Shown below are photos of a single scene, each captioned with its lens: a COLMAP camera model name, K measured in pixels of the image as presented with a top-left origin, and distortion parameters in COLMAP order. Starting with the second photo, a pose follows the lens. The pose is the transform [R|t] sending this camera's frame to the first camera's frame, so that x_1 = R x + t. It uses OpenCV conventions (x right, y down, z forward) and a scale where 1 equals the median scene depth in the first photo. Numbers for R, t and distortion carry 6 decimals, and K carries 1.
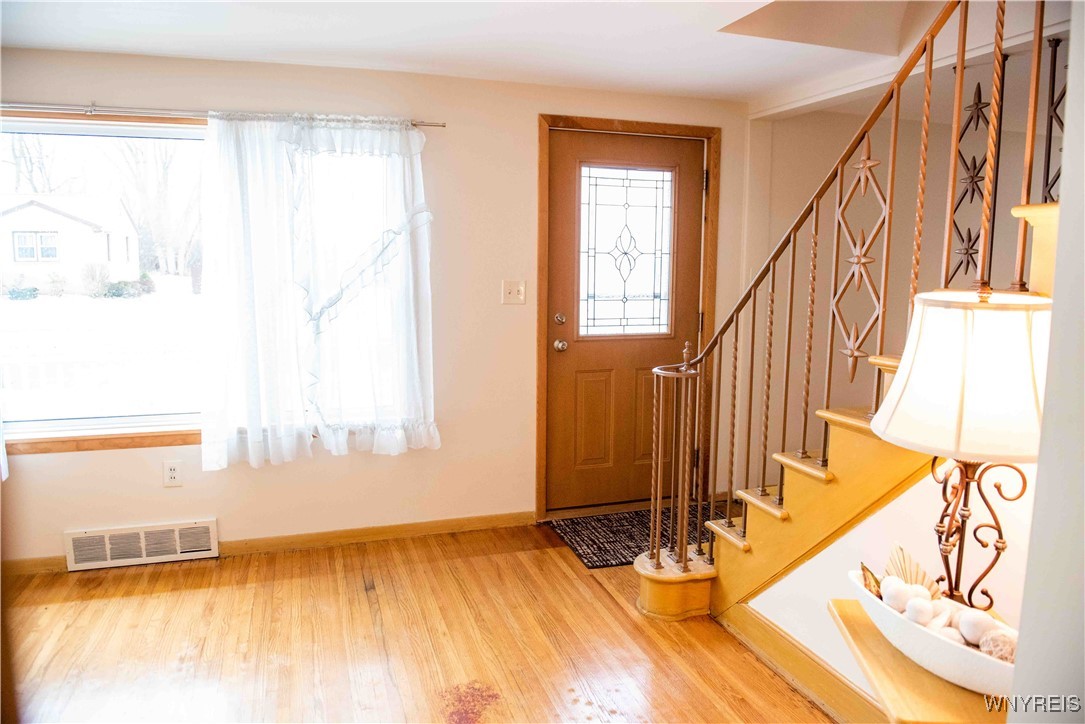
lens RADIAL K [[734.1, 0, 548.9], [0, 734.1, 355.2], [0, 0, 1]] dist [-0.047813, -0.004951]
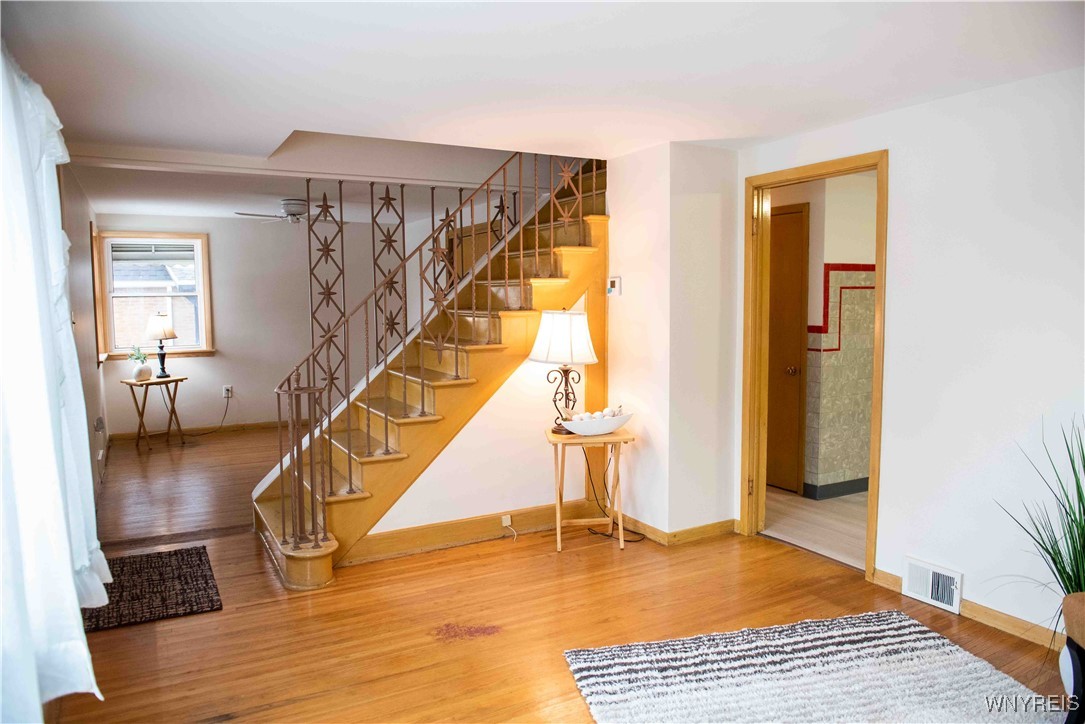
lens RADIAL K [[734.1, 0, 543.2], [0, 734.1, 362.7], [0, 0, 1]] dist [-0.047813, -0.004951]
pose [[-0.174125, -0.094894, 0.980141, -0.873265], [0.131055, 0.984258, 0.118575, -0.092409], [-0.975964, 0.149099, -0.158948, 0.611129]]
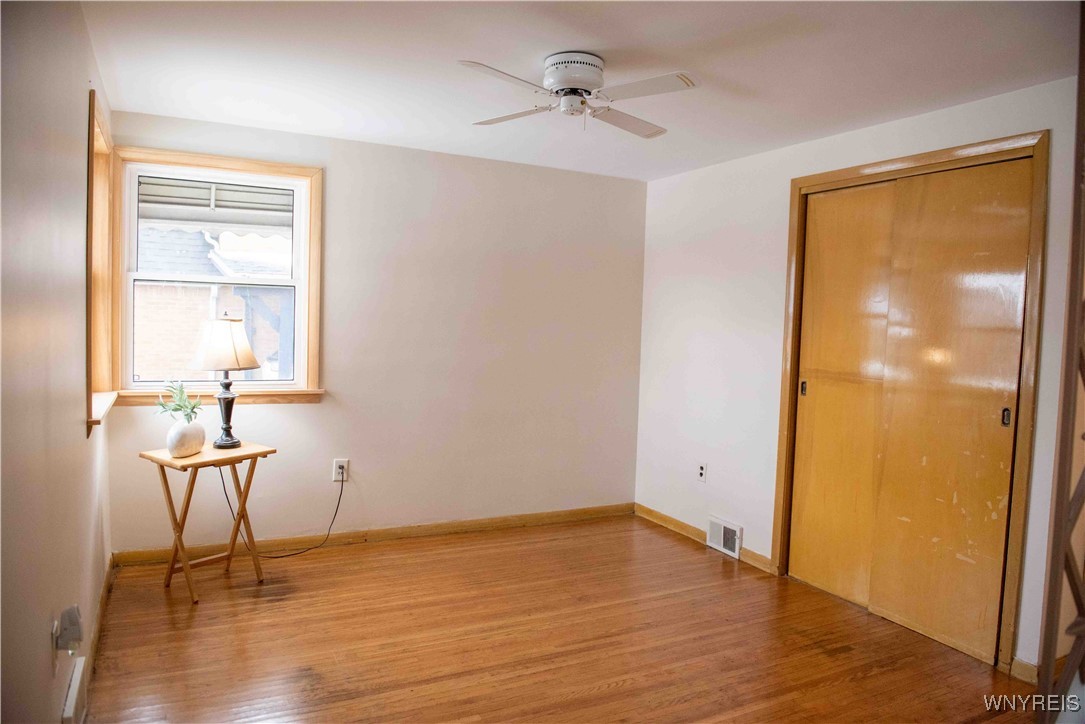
lens RADIAL K [[734.1, 0, 546.4], [0, 734.1, 360.2], [0, 0, 1]] dist [-0.047813, -0.004951]
pose [[-0.148275, -0.063914, 0.986879, 0.207570], [0.091865, 0.992704, 0.078094, -0.105272], [-0.984670, 0.102239, -0.141322, 1.012895]]
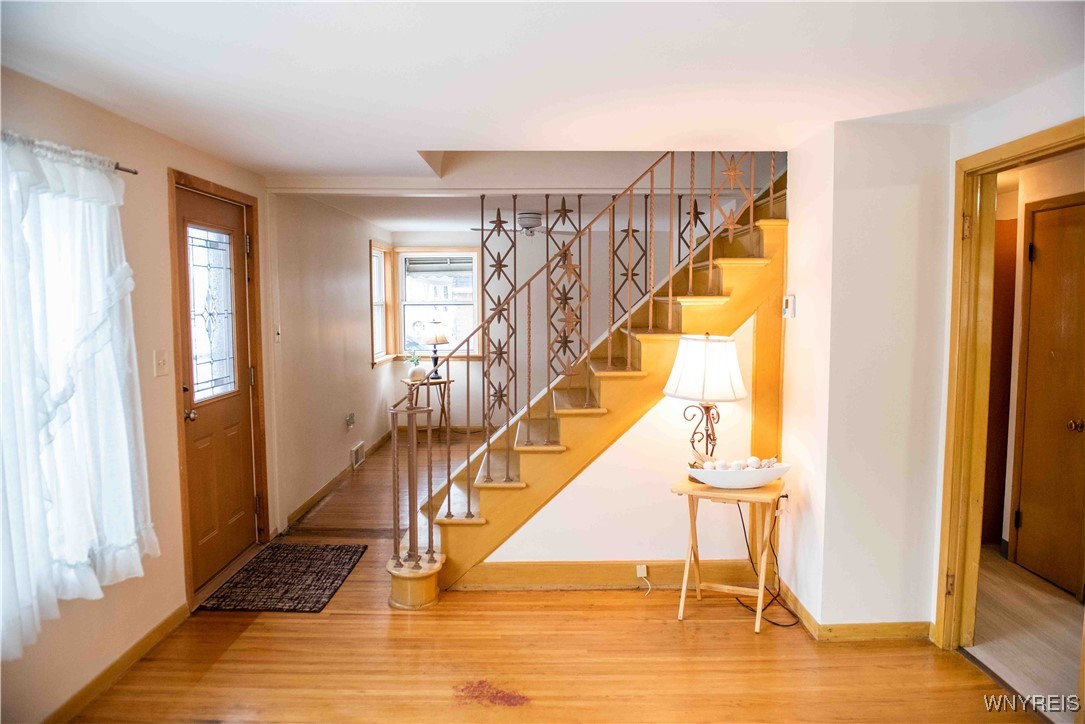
lens RADIAL K [[734.1, 0, 549.9], [0, 734.1, 360.9], [0, 0, 1]] dist [-0.047813, -0.004951]
pose [[0.319476, -0.086529, 0.943635, -0.726260], [0.124524, 0.991020, 0.048716, -0.072393], [-0.939377, 0.101942, 0.327382, 0.272841]]
